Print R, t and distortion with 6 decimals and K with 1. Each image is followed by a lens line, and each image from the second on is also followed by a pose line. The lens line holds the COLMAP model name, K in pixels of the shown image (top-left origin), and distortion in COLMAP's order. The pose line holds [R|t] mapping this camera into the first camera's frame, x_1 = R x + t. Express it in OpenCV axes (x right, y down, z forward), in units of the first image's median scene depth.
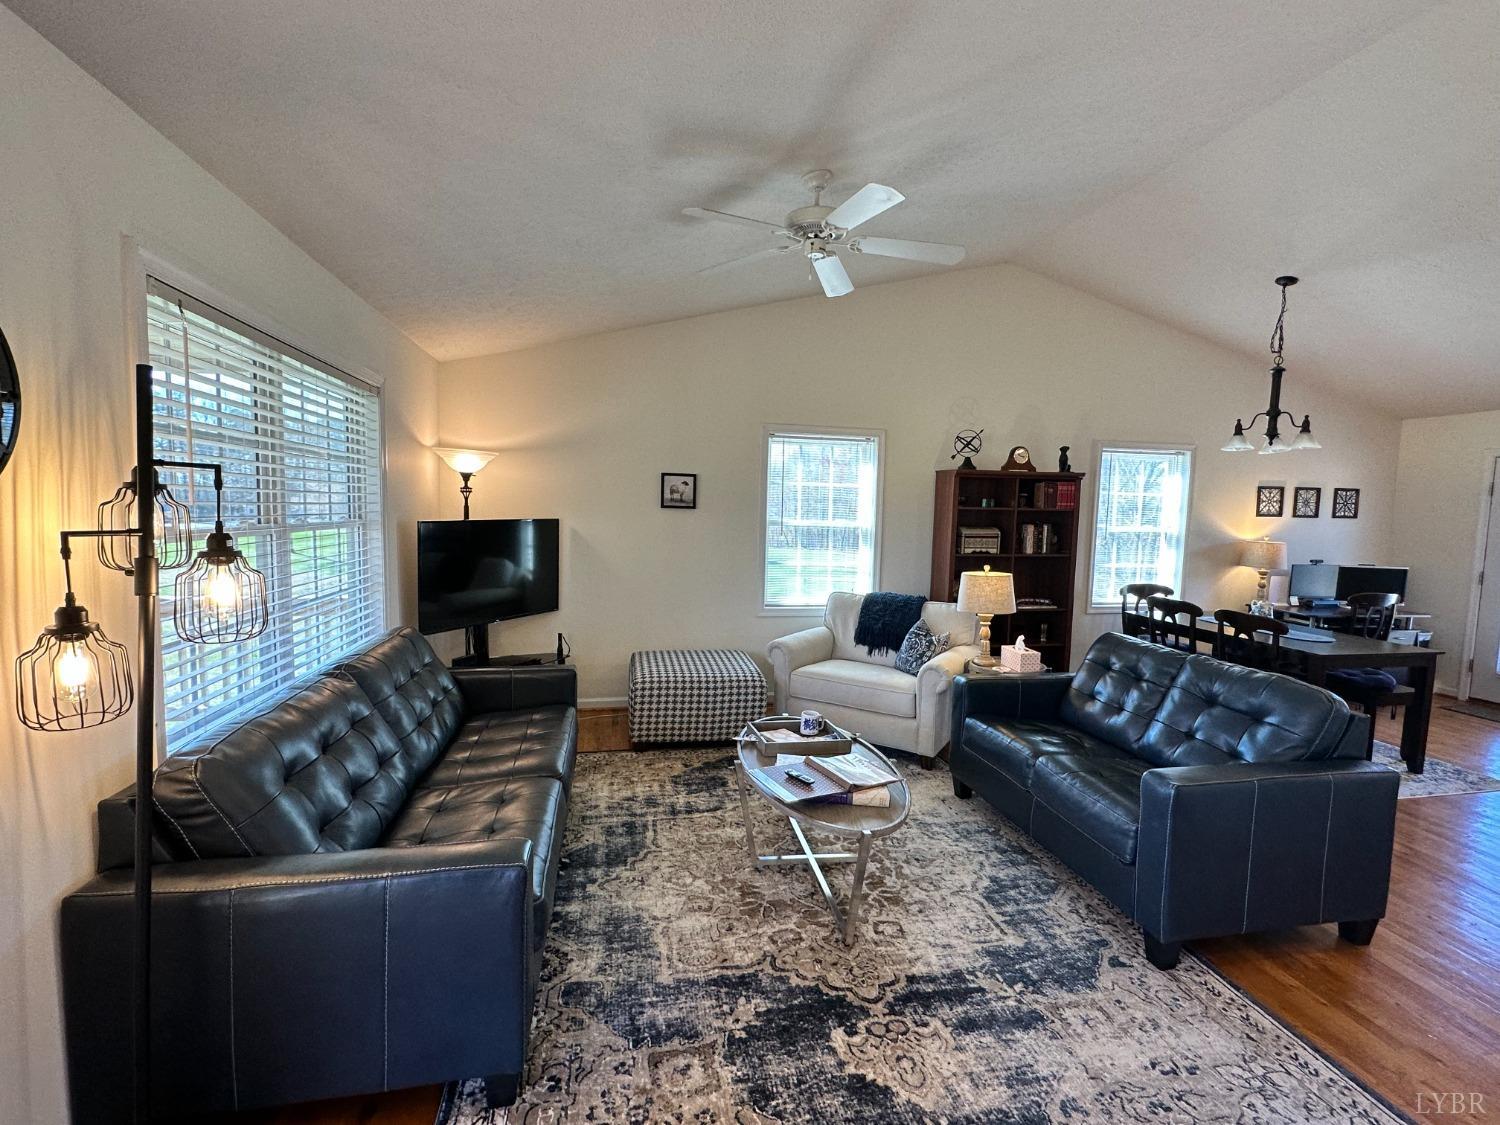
lens RADIAL K [[675.7, 0, 753.8], [0, 675.7, 558.5], [0, 0, 1]] dist [-0.004059, 0.001010]
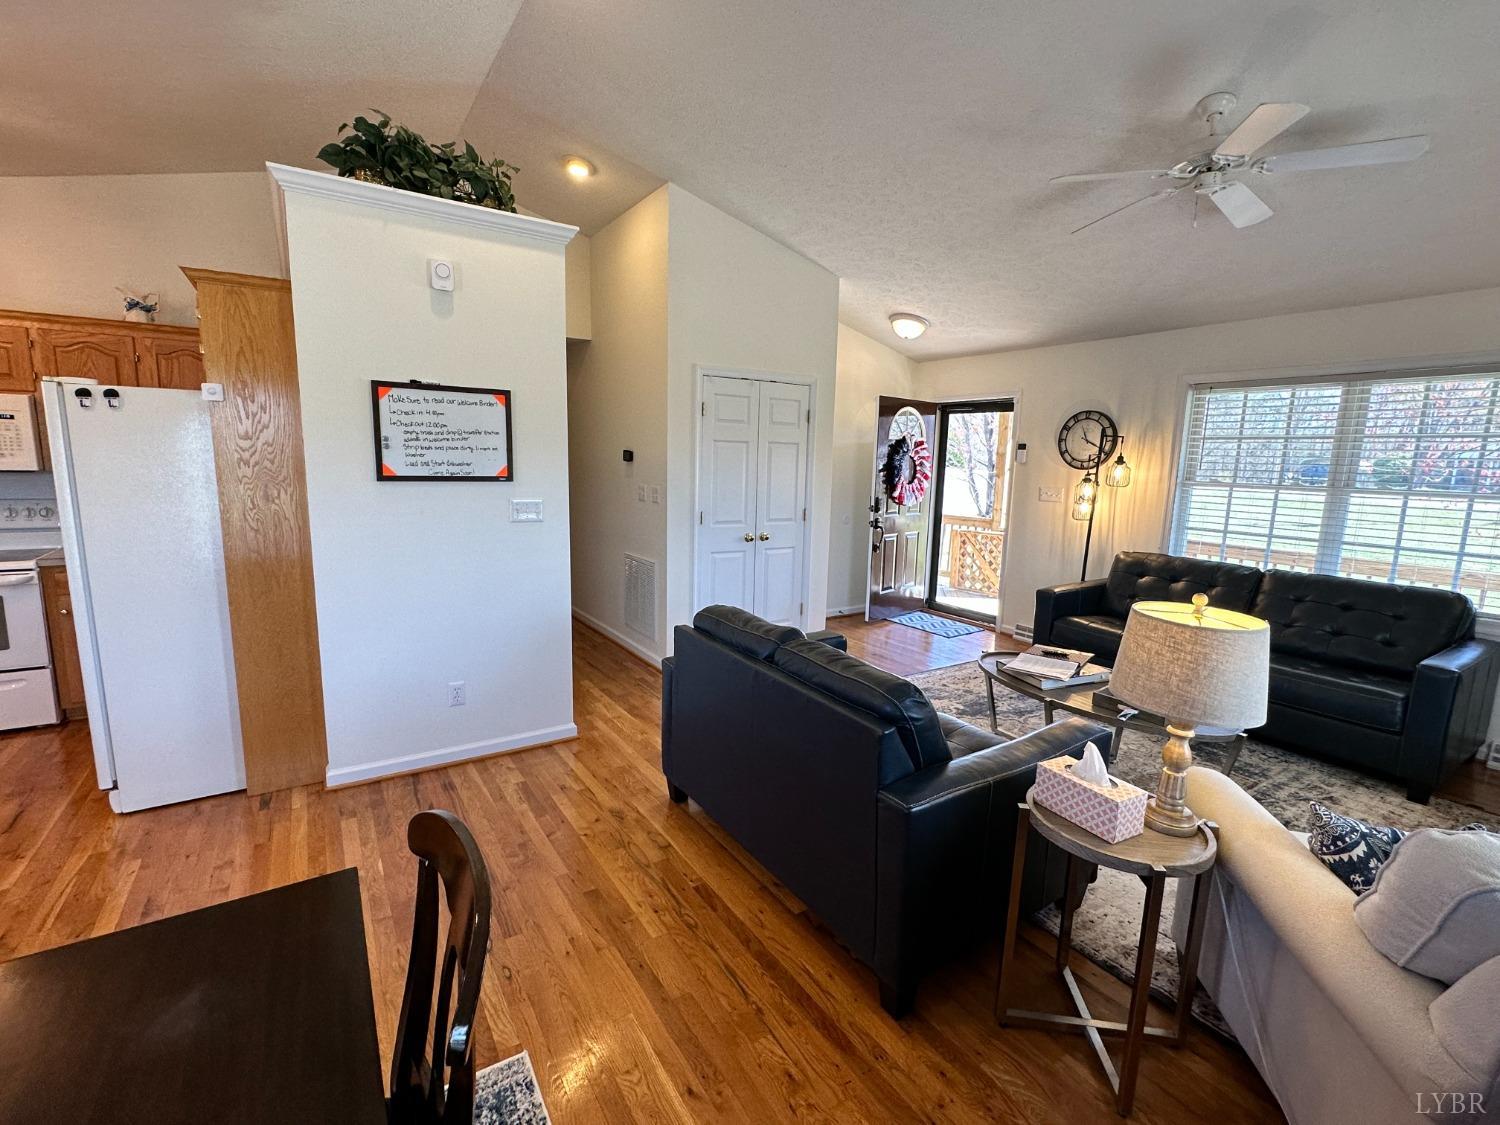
lens RADIAL K [[675.7, 0, 749.2], [0, 675.7, 564.3], [0, 0, 1]] dist [-0.004059, 0.001010]
pose [[-0.931721, 0.013204, -0.362935, 0.958650], [-0.071591, 0.973053, 0.219186, -0.100203], [0.356050, 0.230203, -0.905668, 1.634769]]
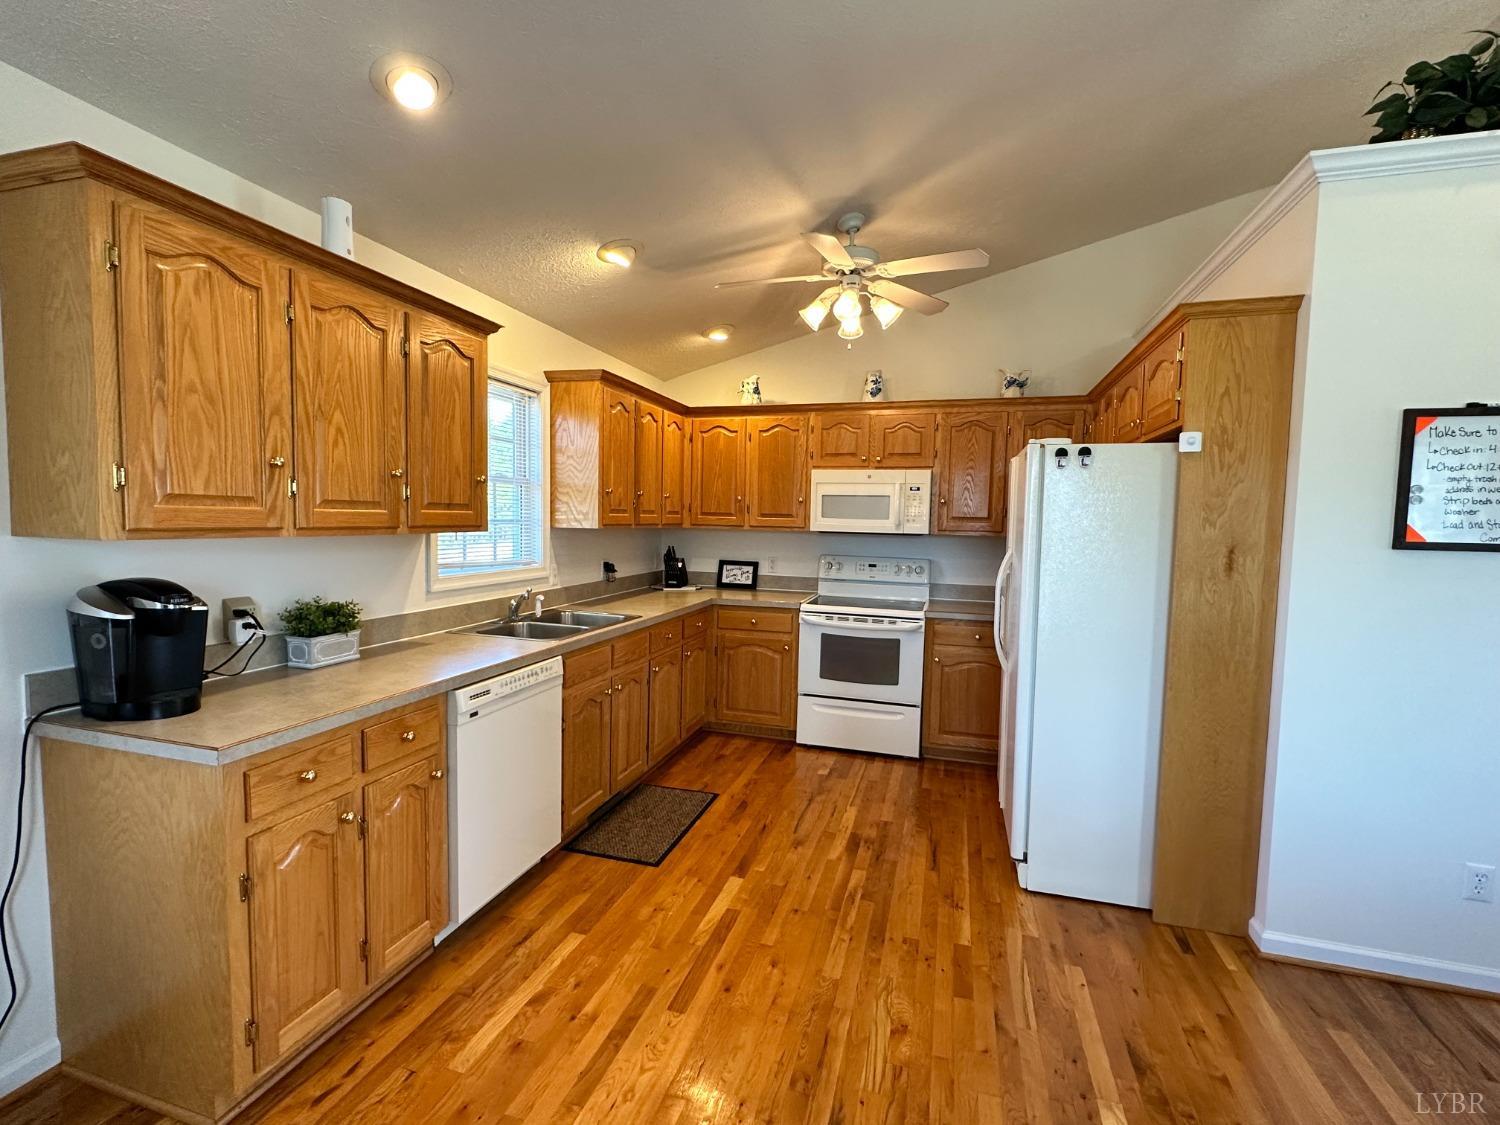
lens RADIAL K [[675.7, 0, 749.2], [0, 675.7, 563.4], [0, 0, 1]] dist [-0.004059, 0.001010]
pose [[-0.875306, -0.069437, 0.478558, 1.342814], [0.000347, 0.989546, 0.144215, -0.051268], [-0.483569, 0.126398, -0.866132, 1.455750]]
